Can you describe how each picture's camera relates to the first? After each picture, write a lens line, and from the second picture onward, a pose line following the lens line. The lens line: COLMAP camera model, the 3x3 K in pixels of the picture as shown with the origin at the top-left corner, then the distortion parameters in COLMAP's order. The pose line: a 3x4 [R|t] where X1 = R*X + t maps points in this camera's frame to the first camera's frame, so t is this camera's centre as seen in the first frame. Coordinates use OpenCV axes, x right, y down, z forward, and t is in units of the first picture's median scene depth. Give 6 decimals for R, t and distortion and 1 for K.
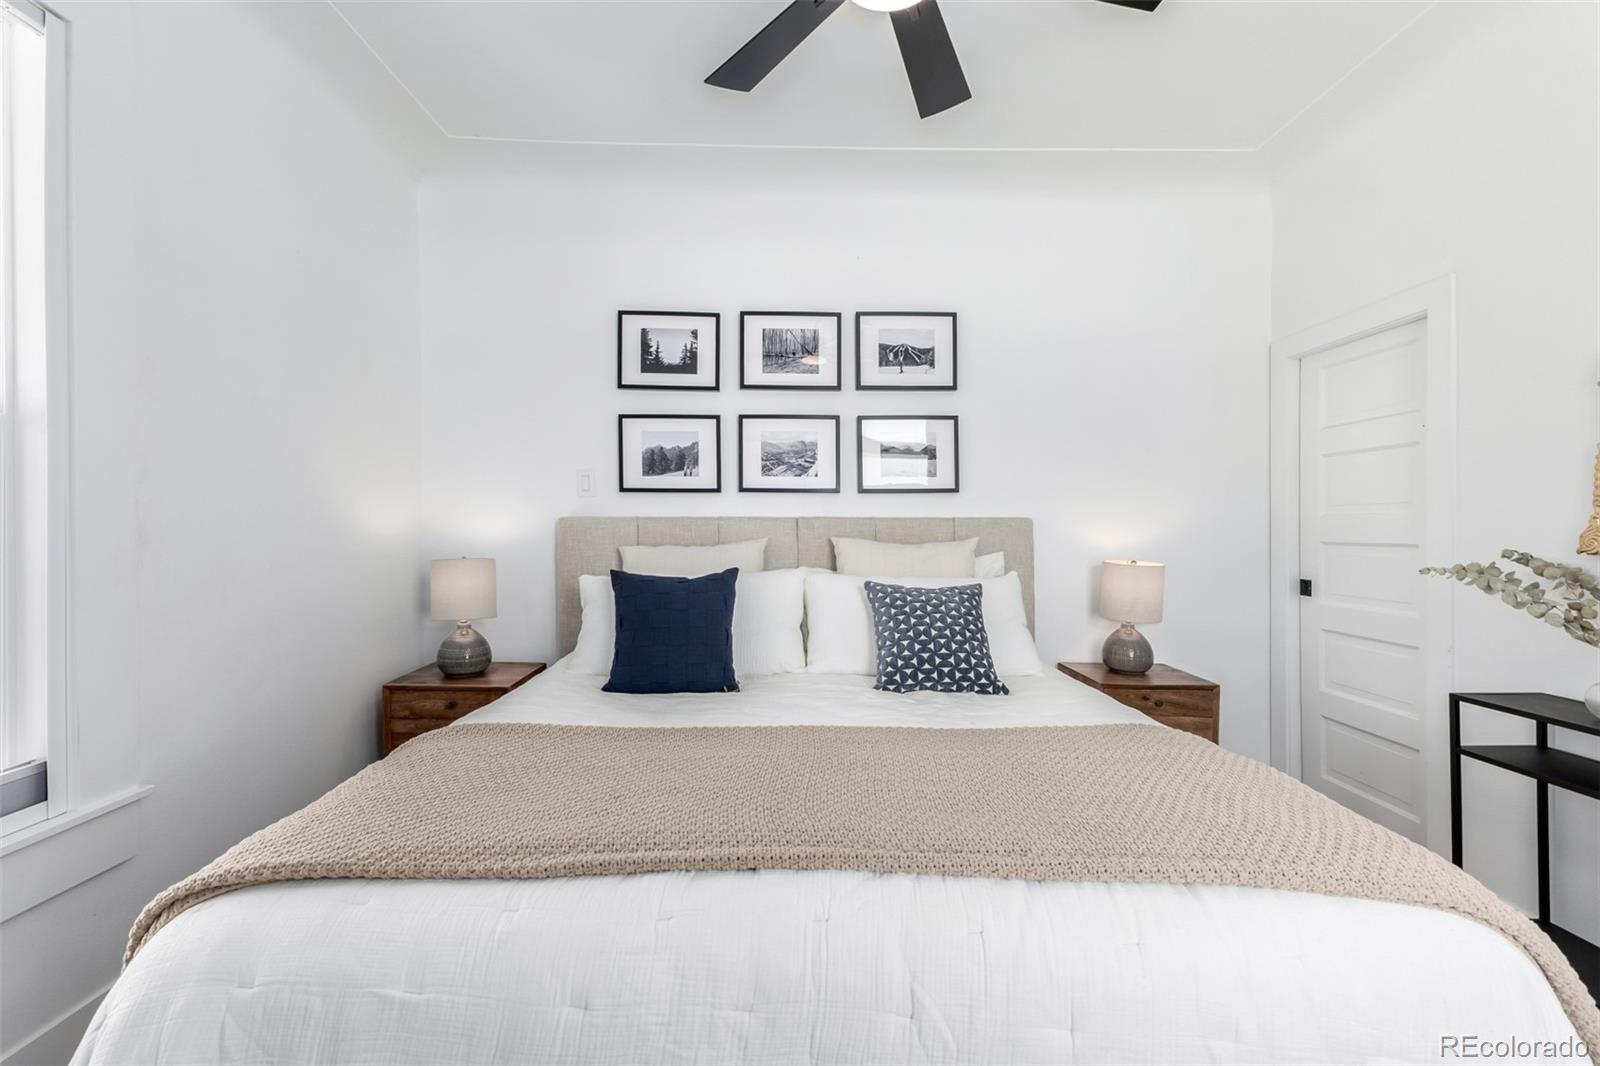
lens RADIAL K [[689.4, 0, 798.9], [0, 689.4, 535.0], [0, 0, 1]] dist [0.006975, -0.001344]
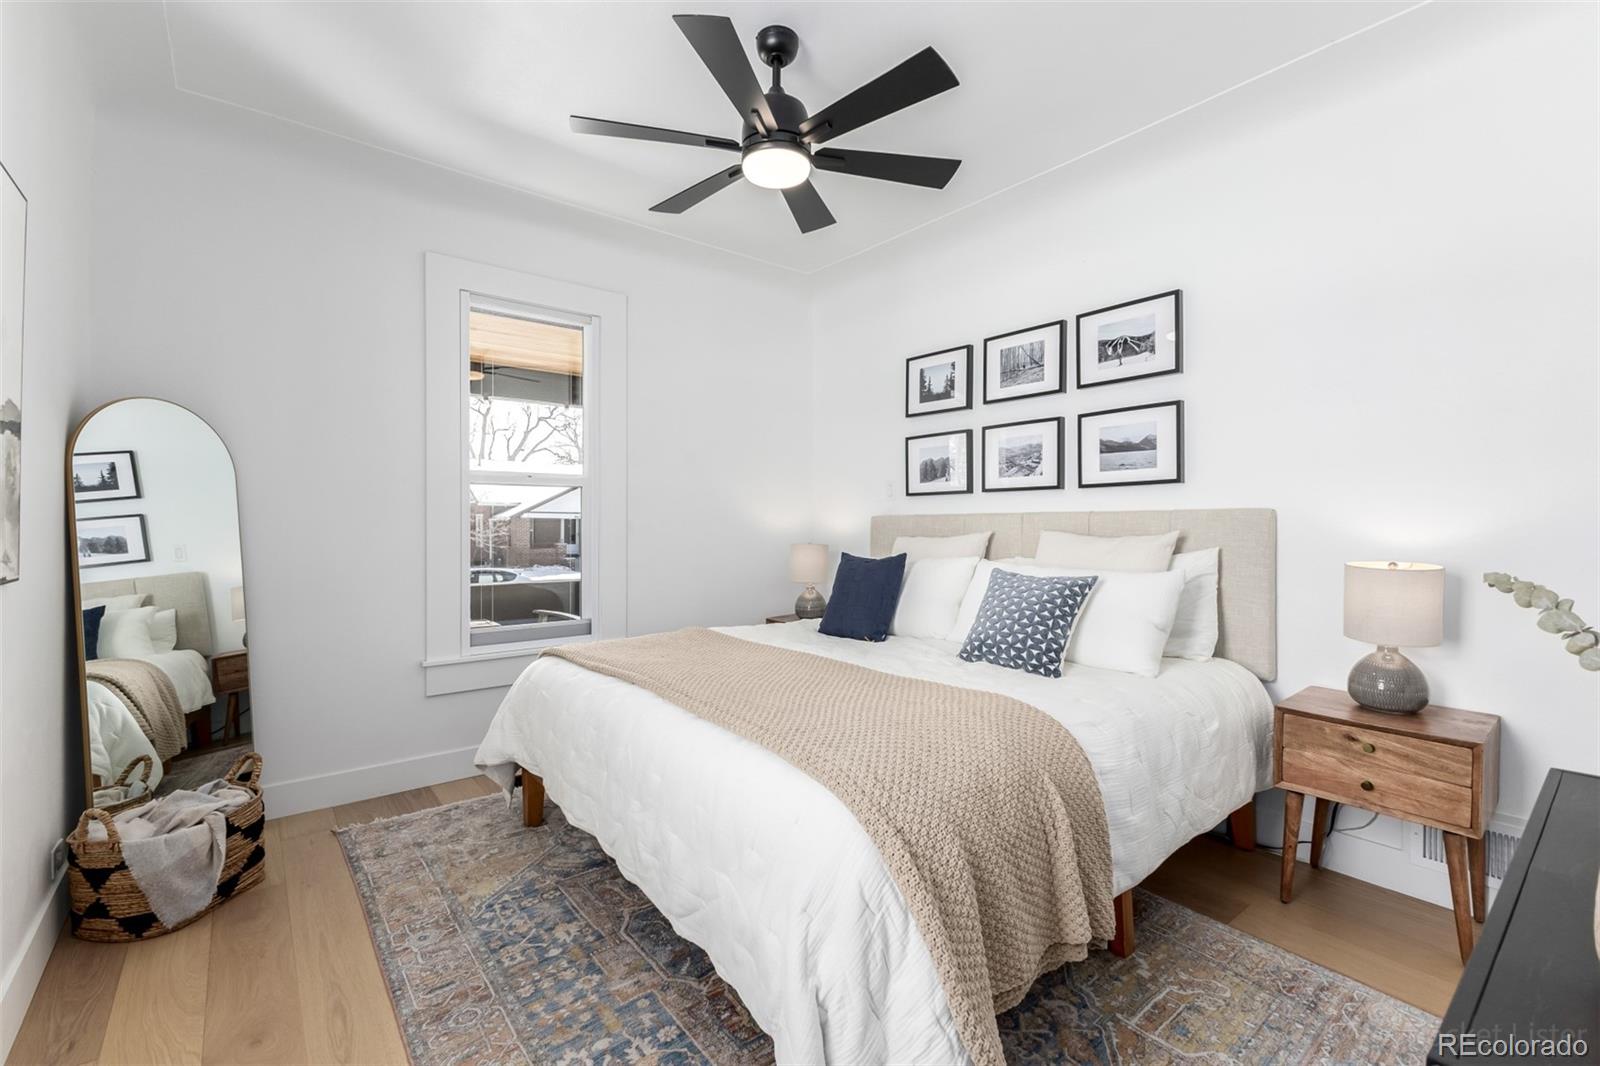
lens RADIAL K [[689.4, 0, 799.1], [0, 689.4, 527.0], [0, 0, 1]] dist [0.006975, -0.001344]
pose [[0.617798, -0.002417, -0.786333, 0.646691], [-0.001869, 0.999988, -0.004543, 0.002771], [0.786334, 0.004277, 0.617786, 0.024882]]
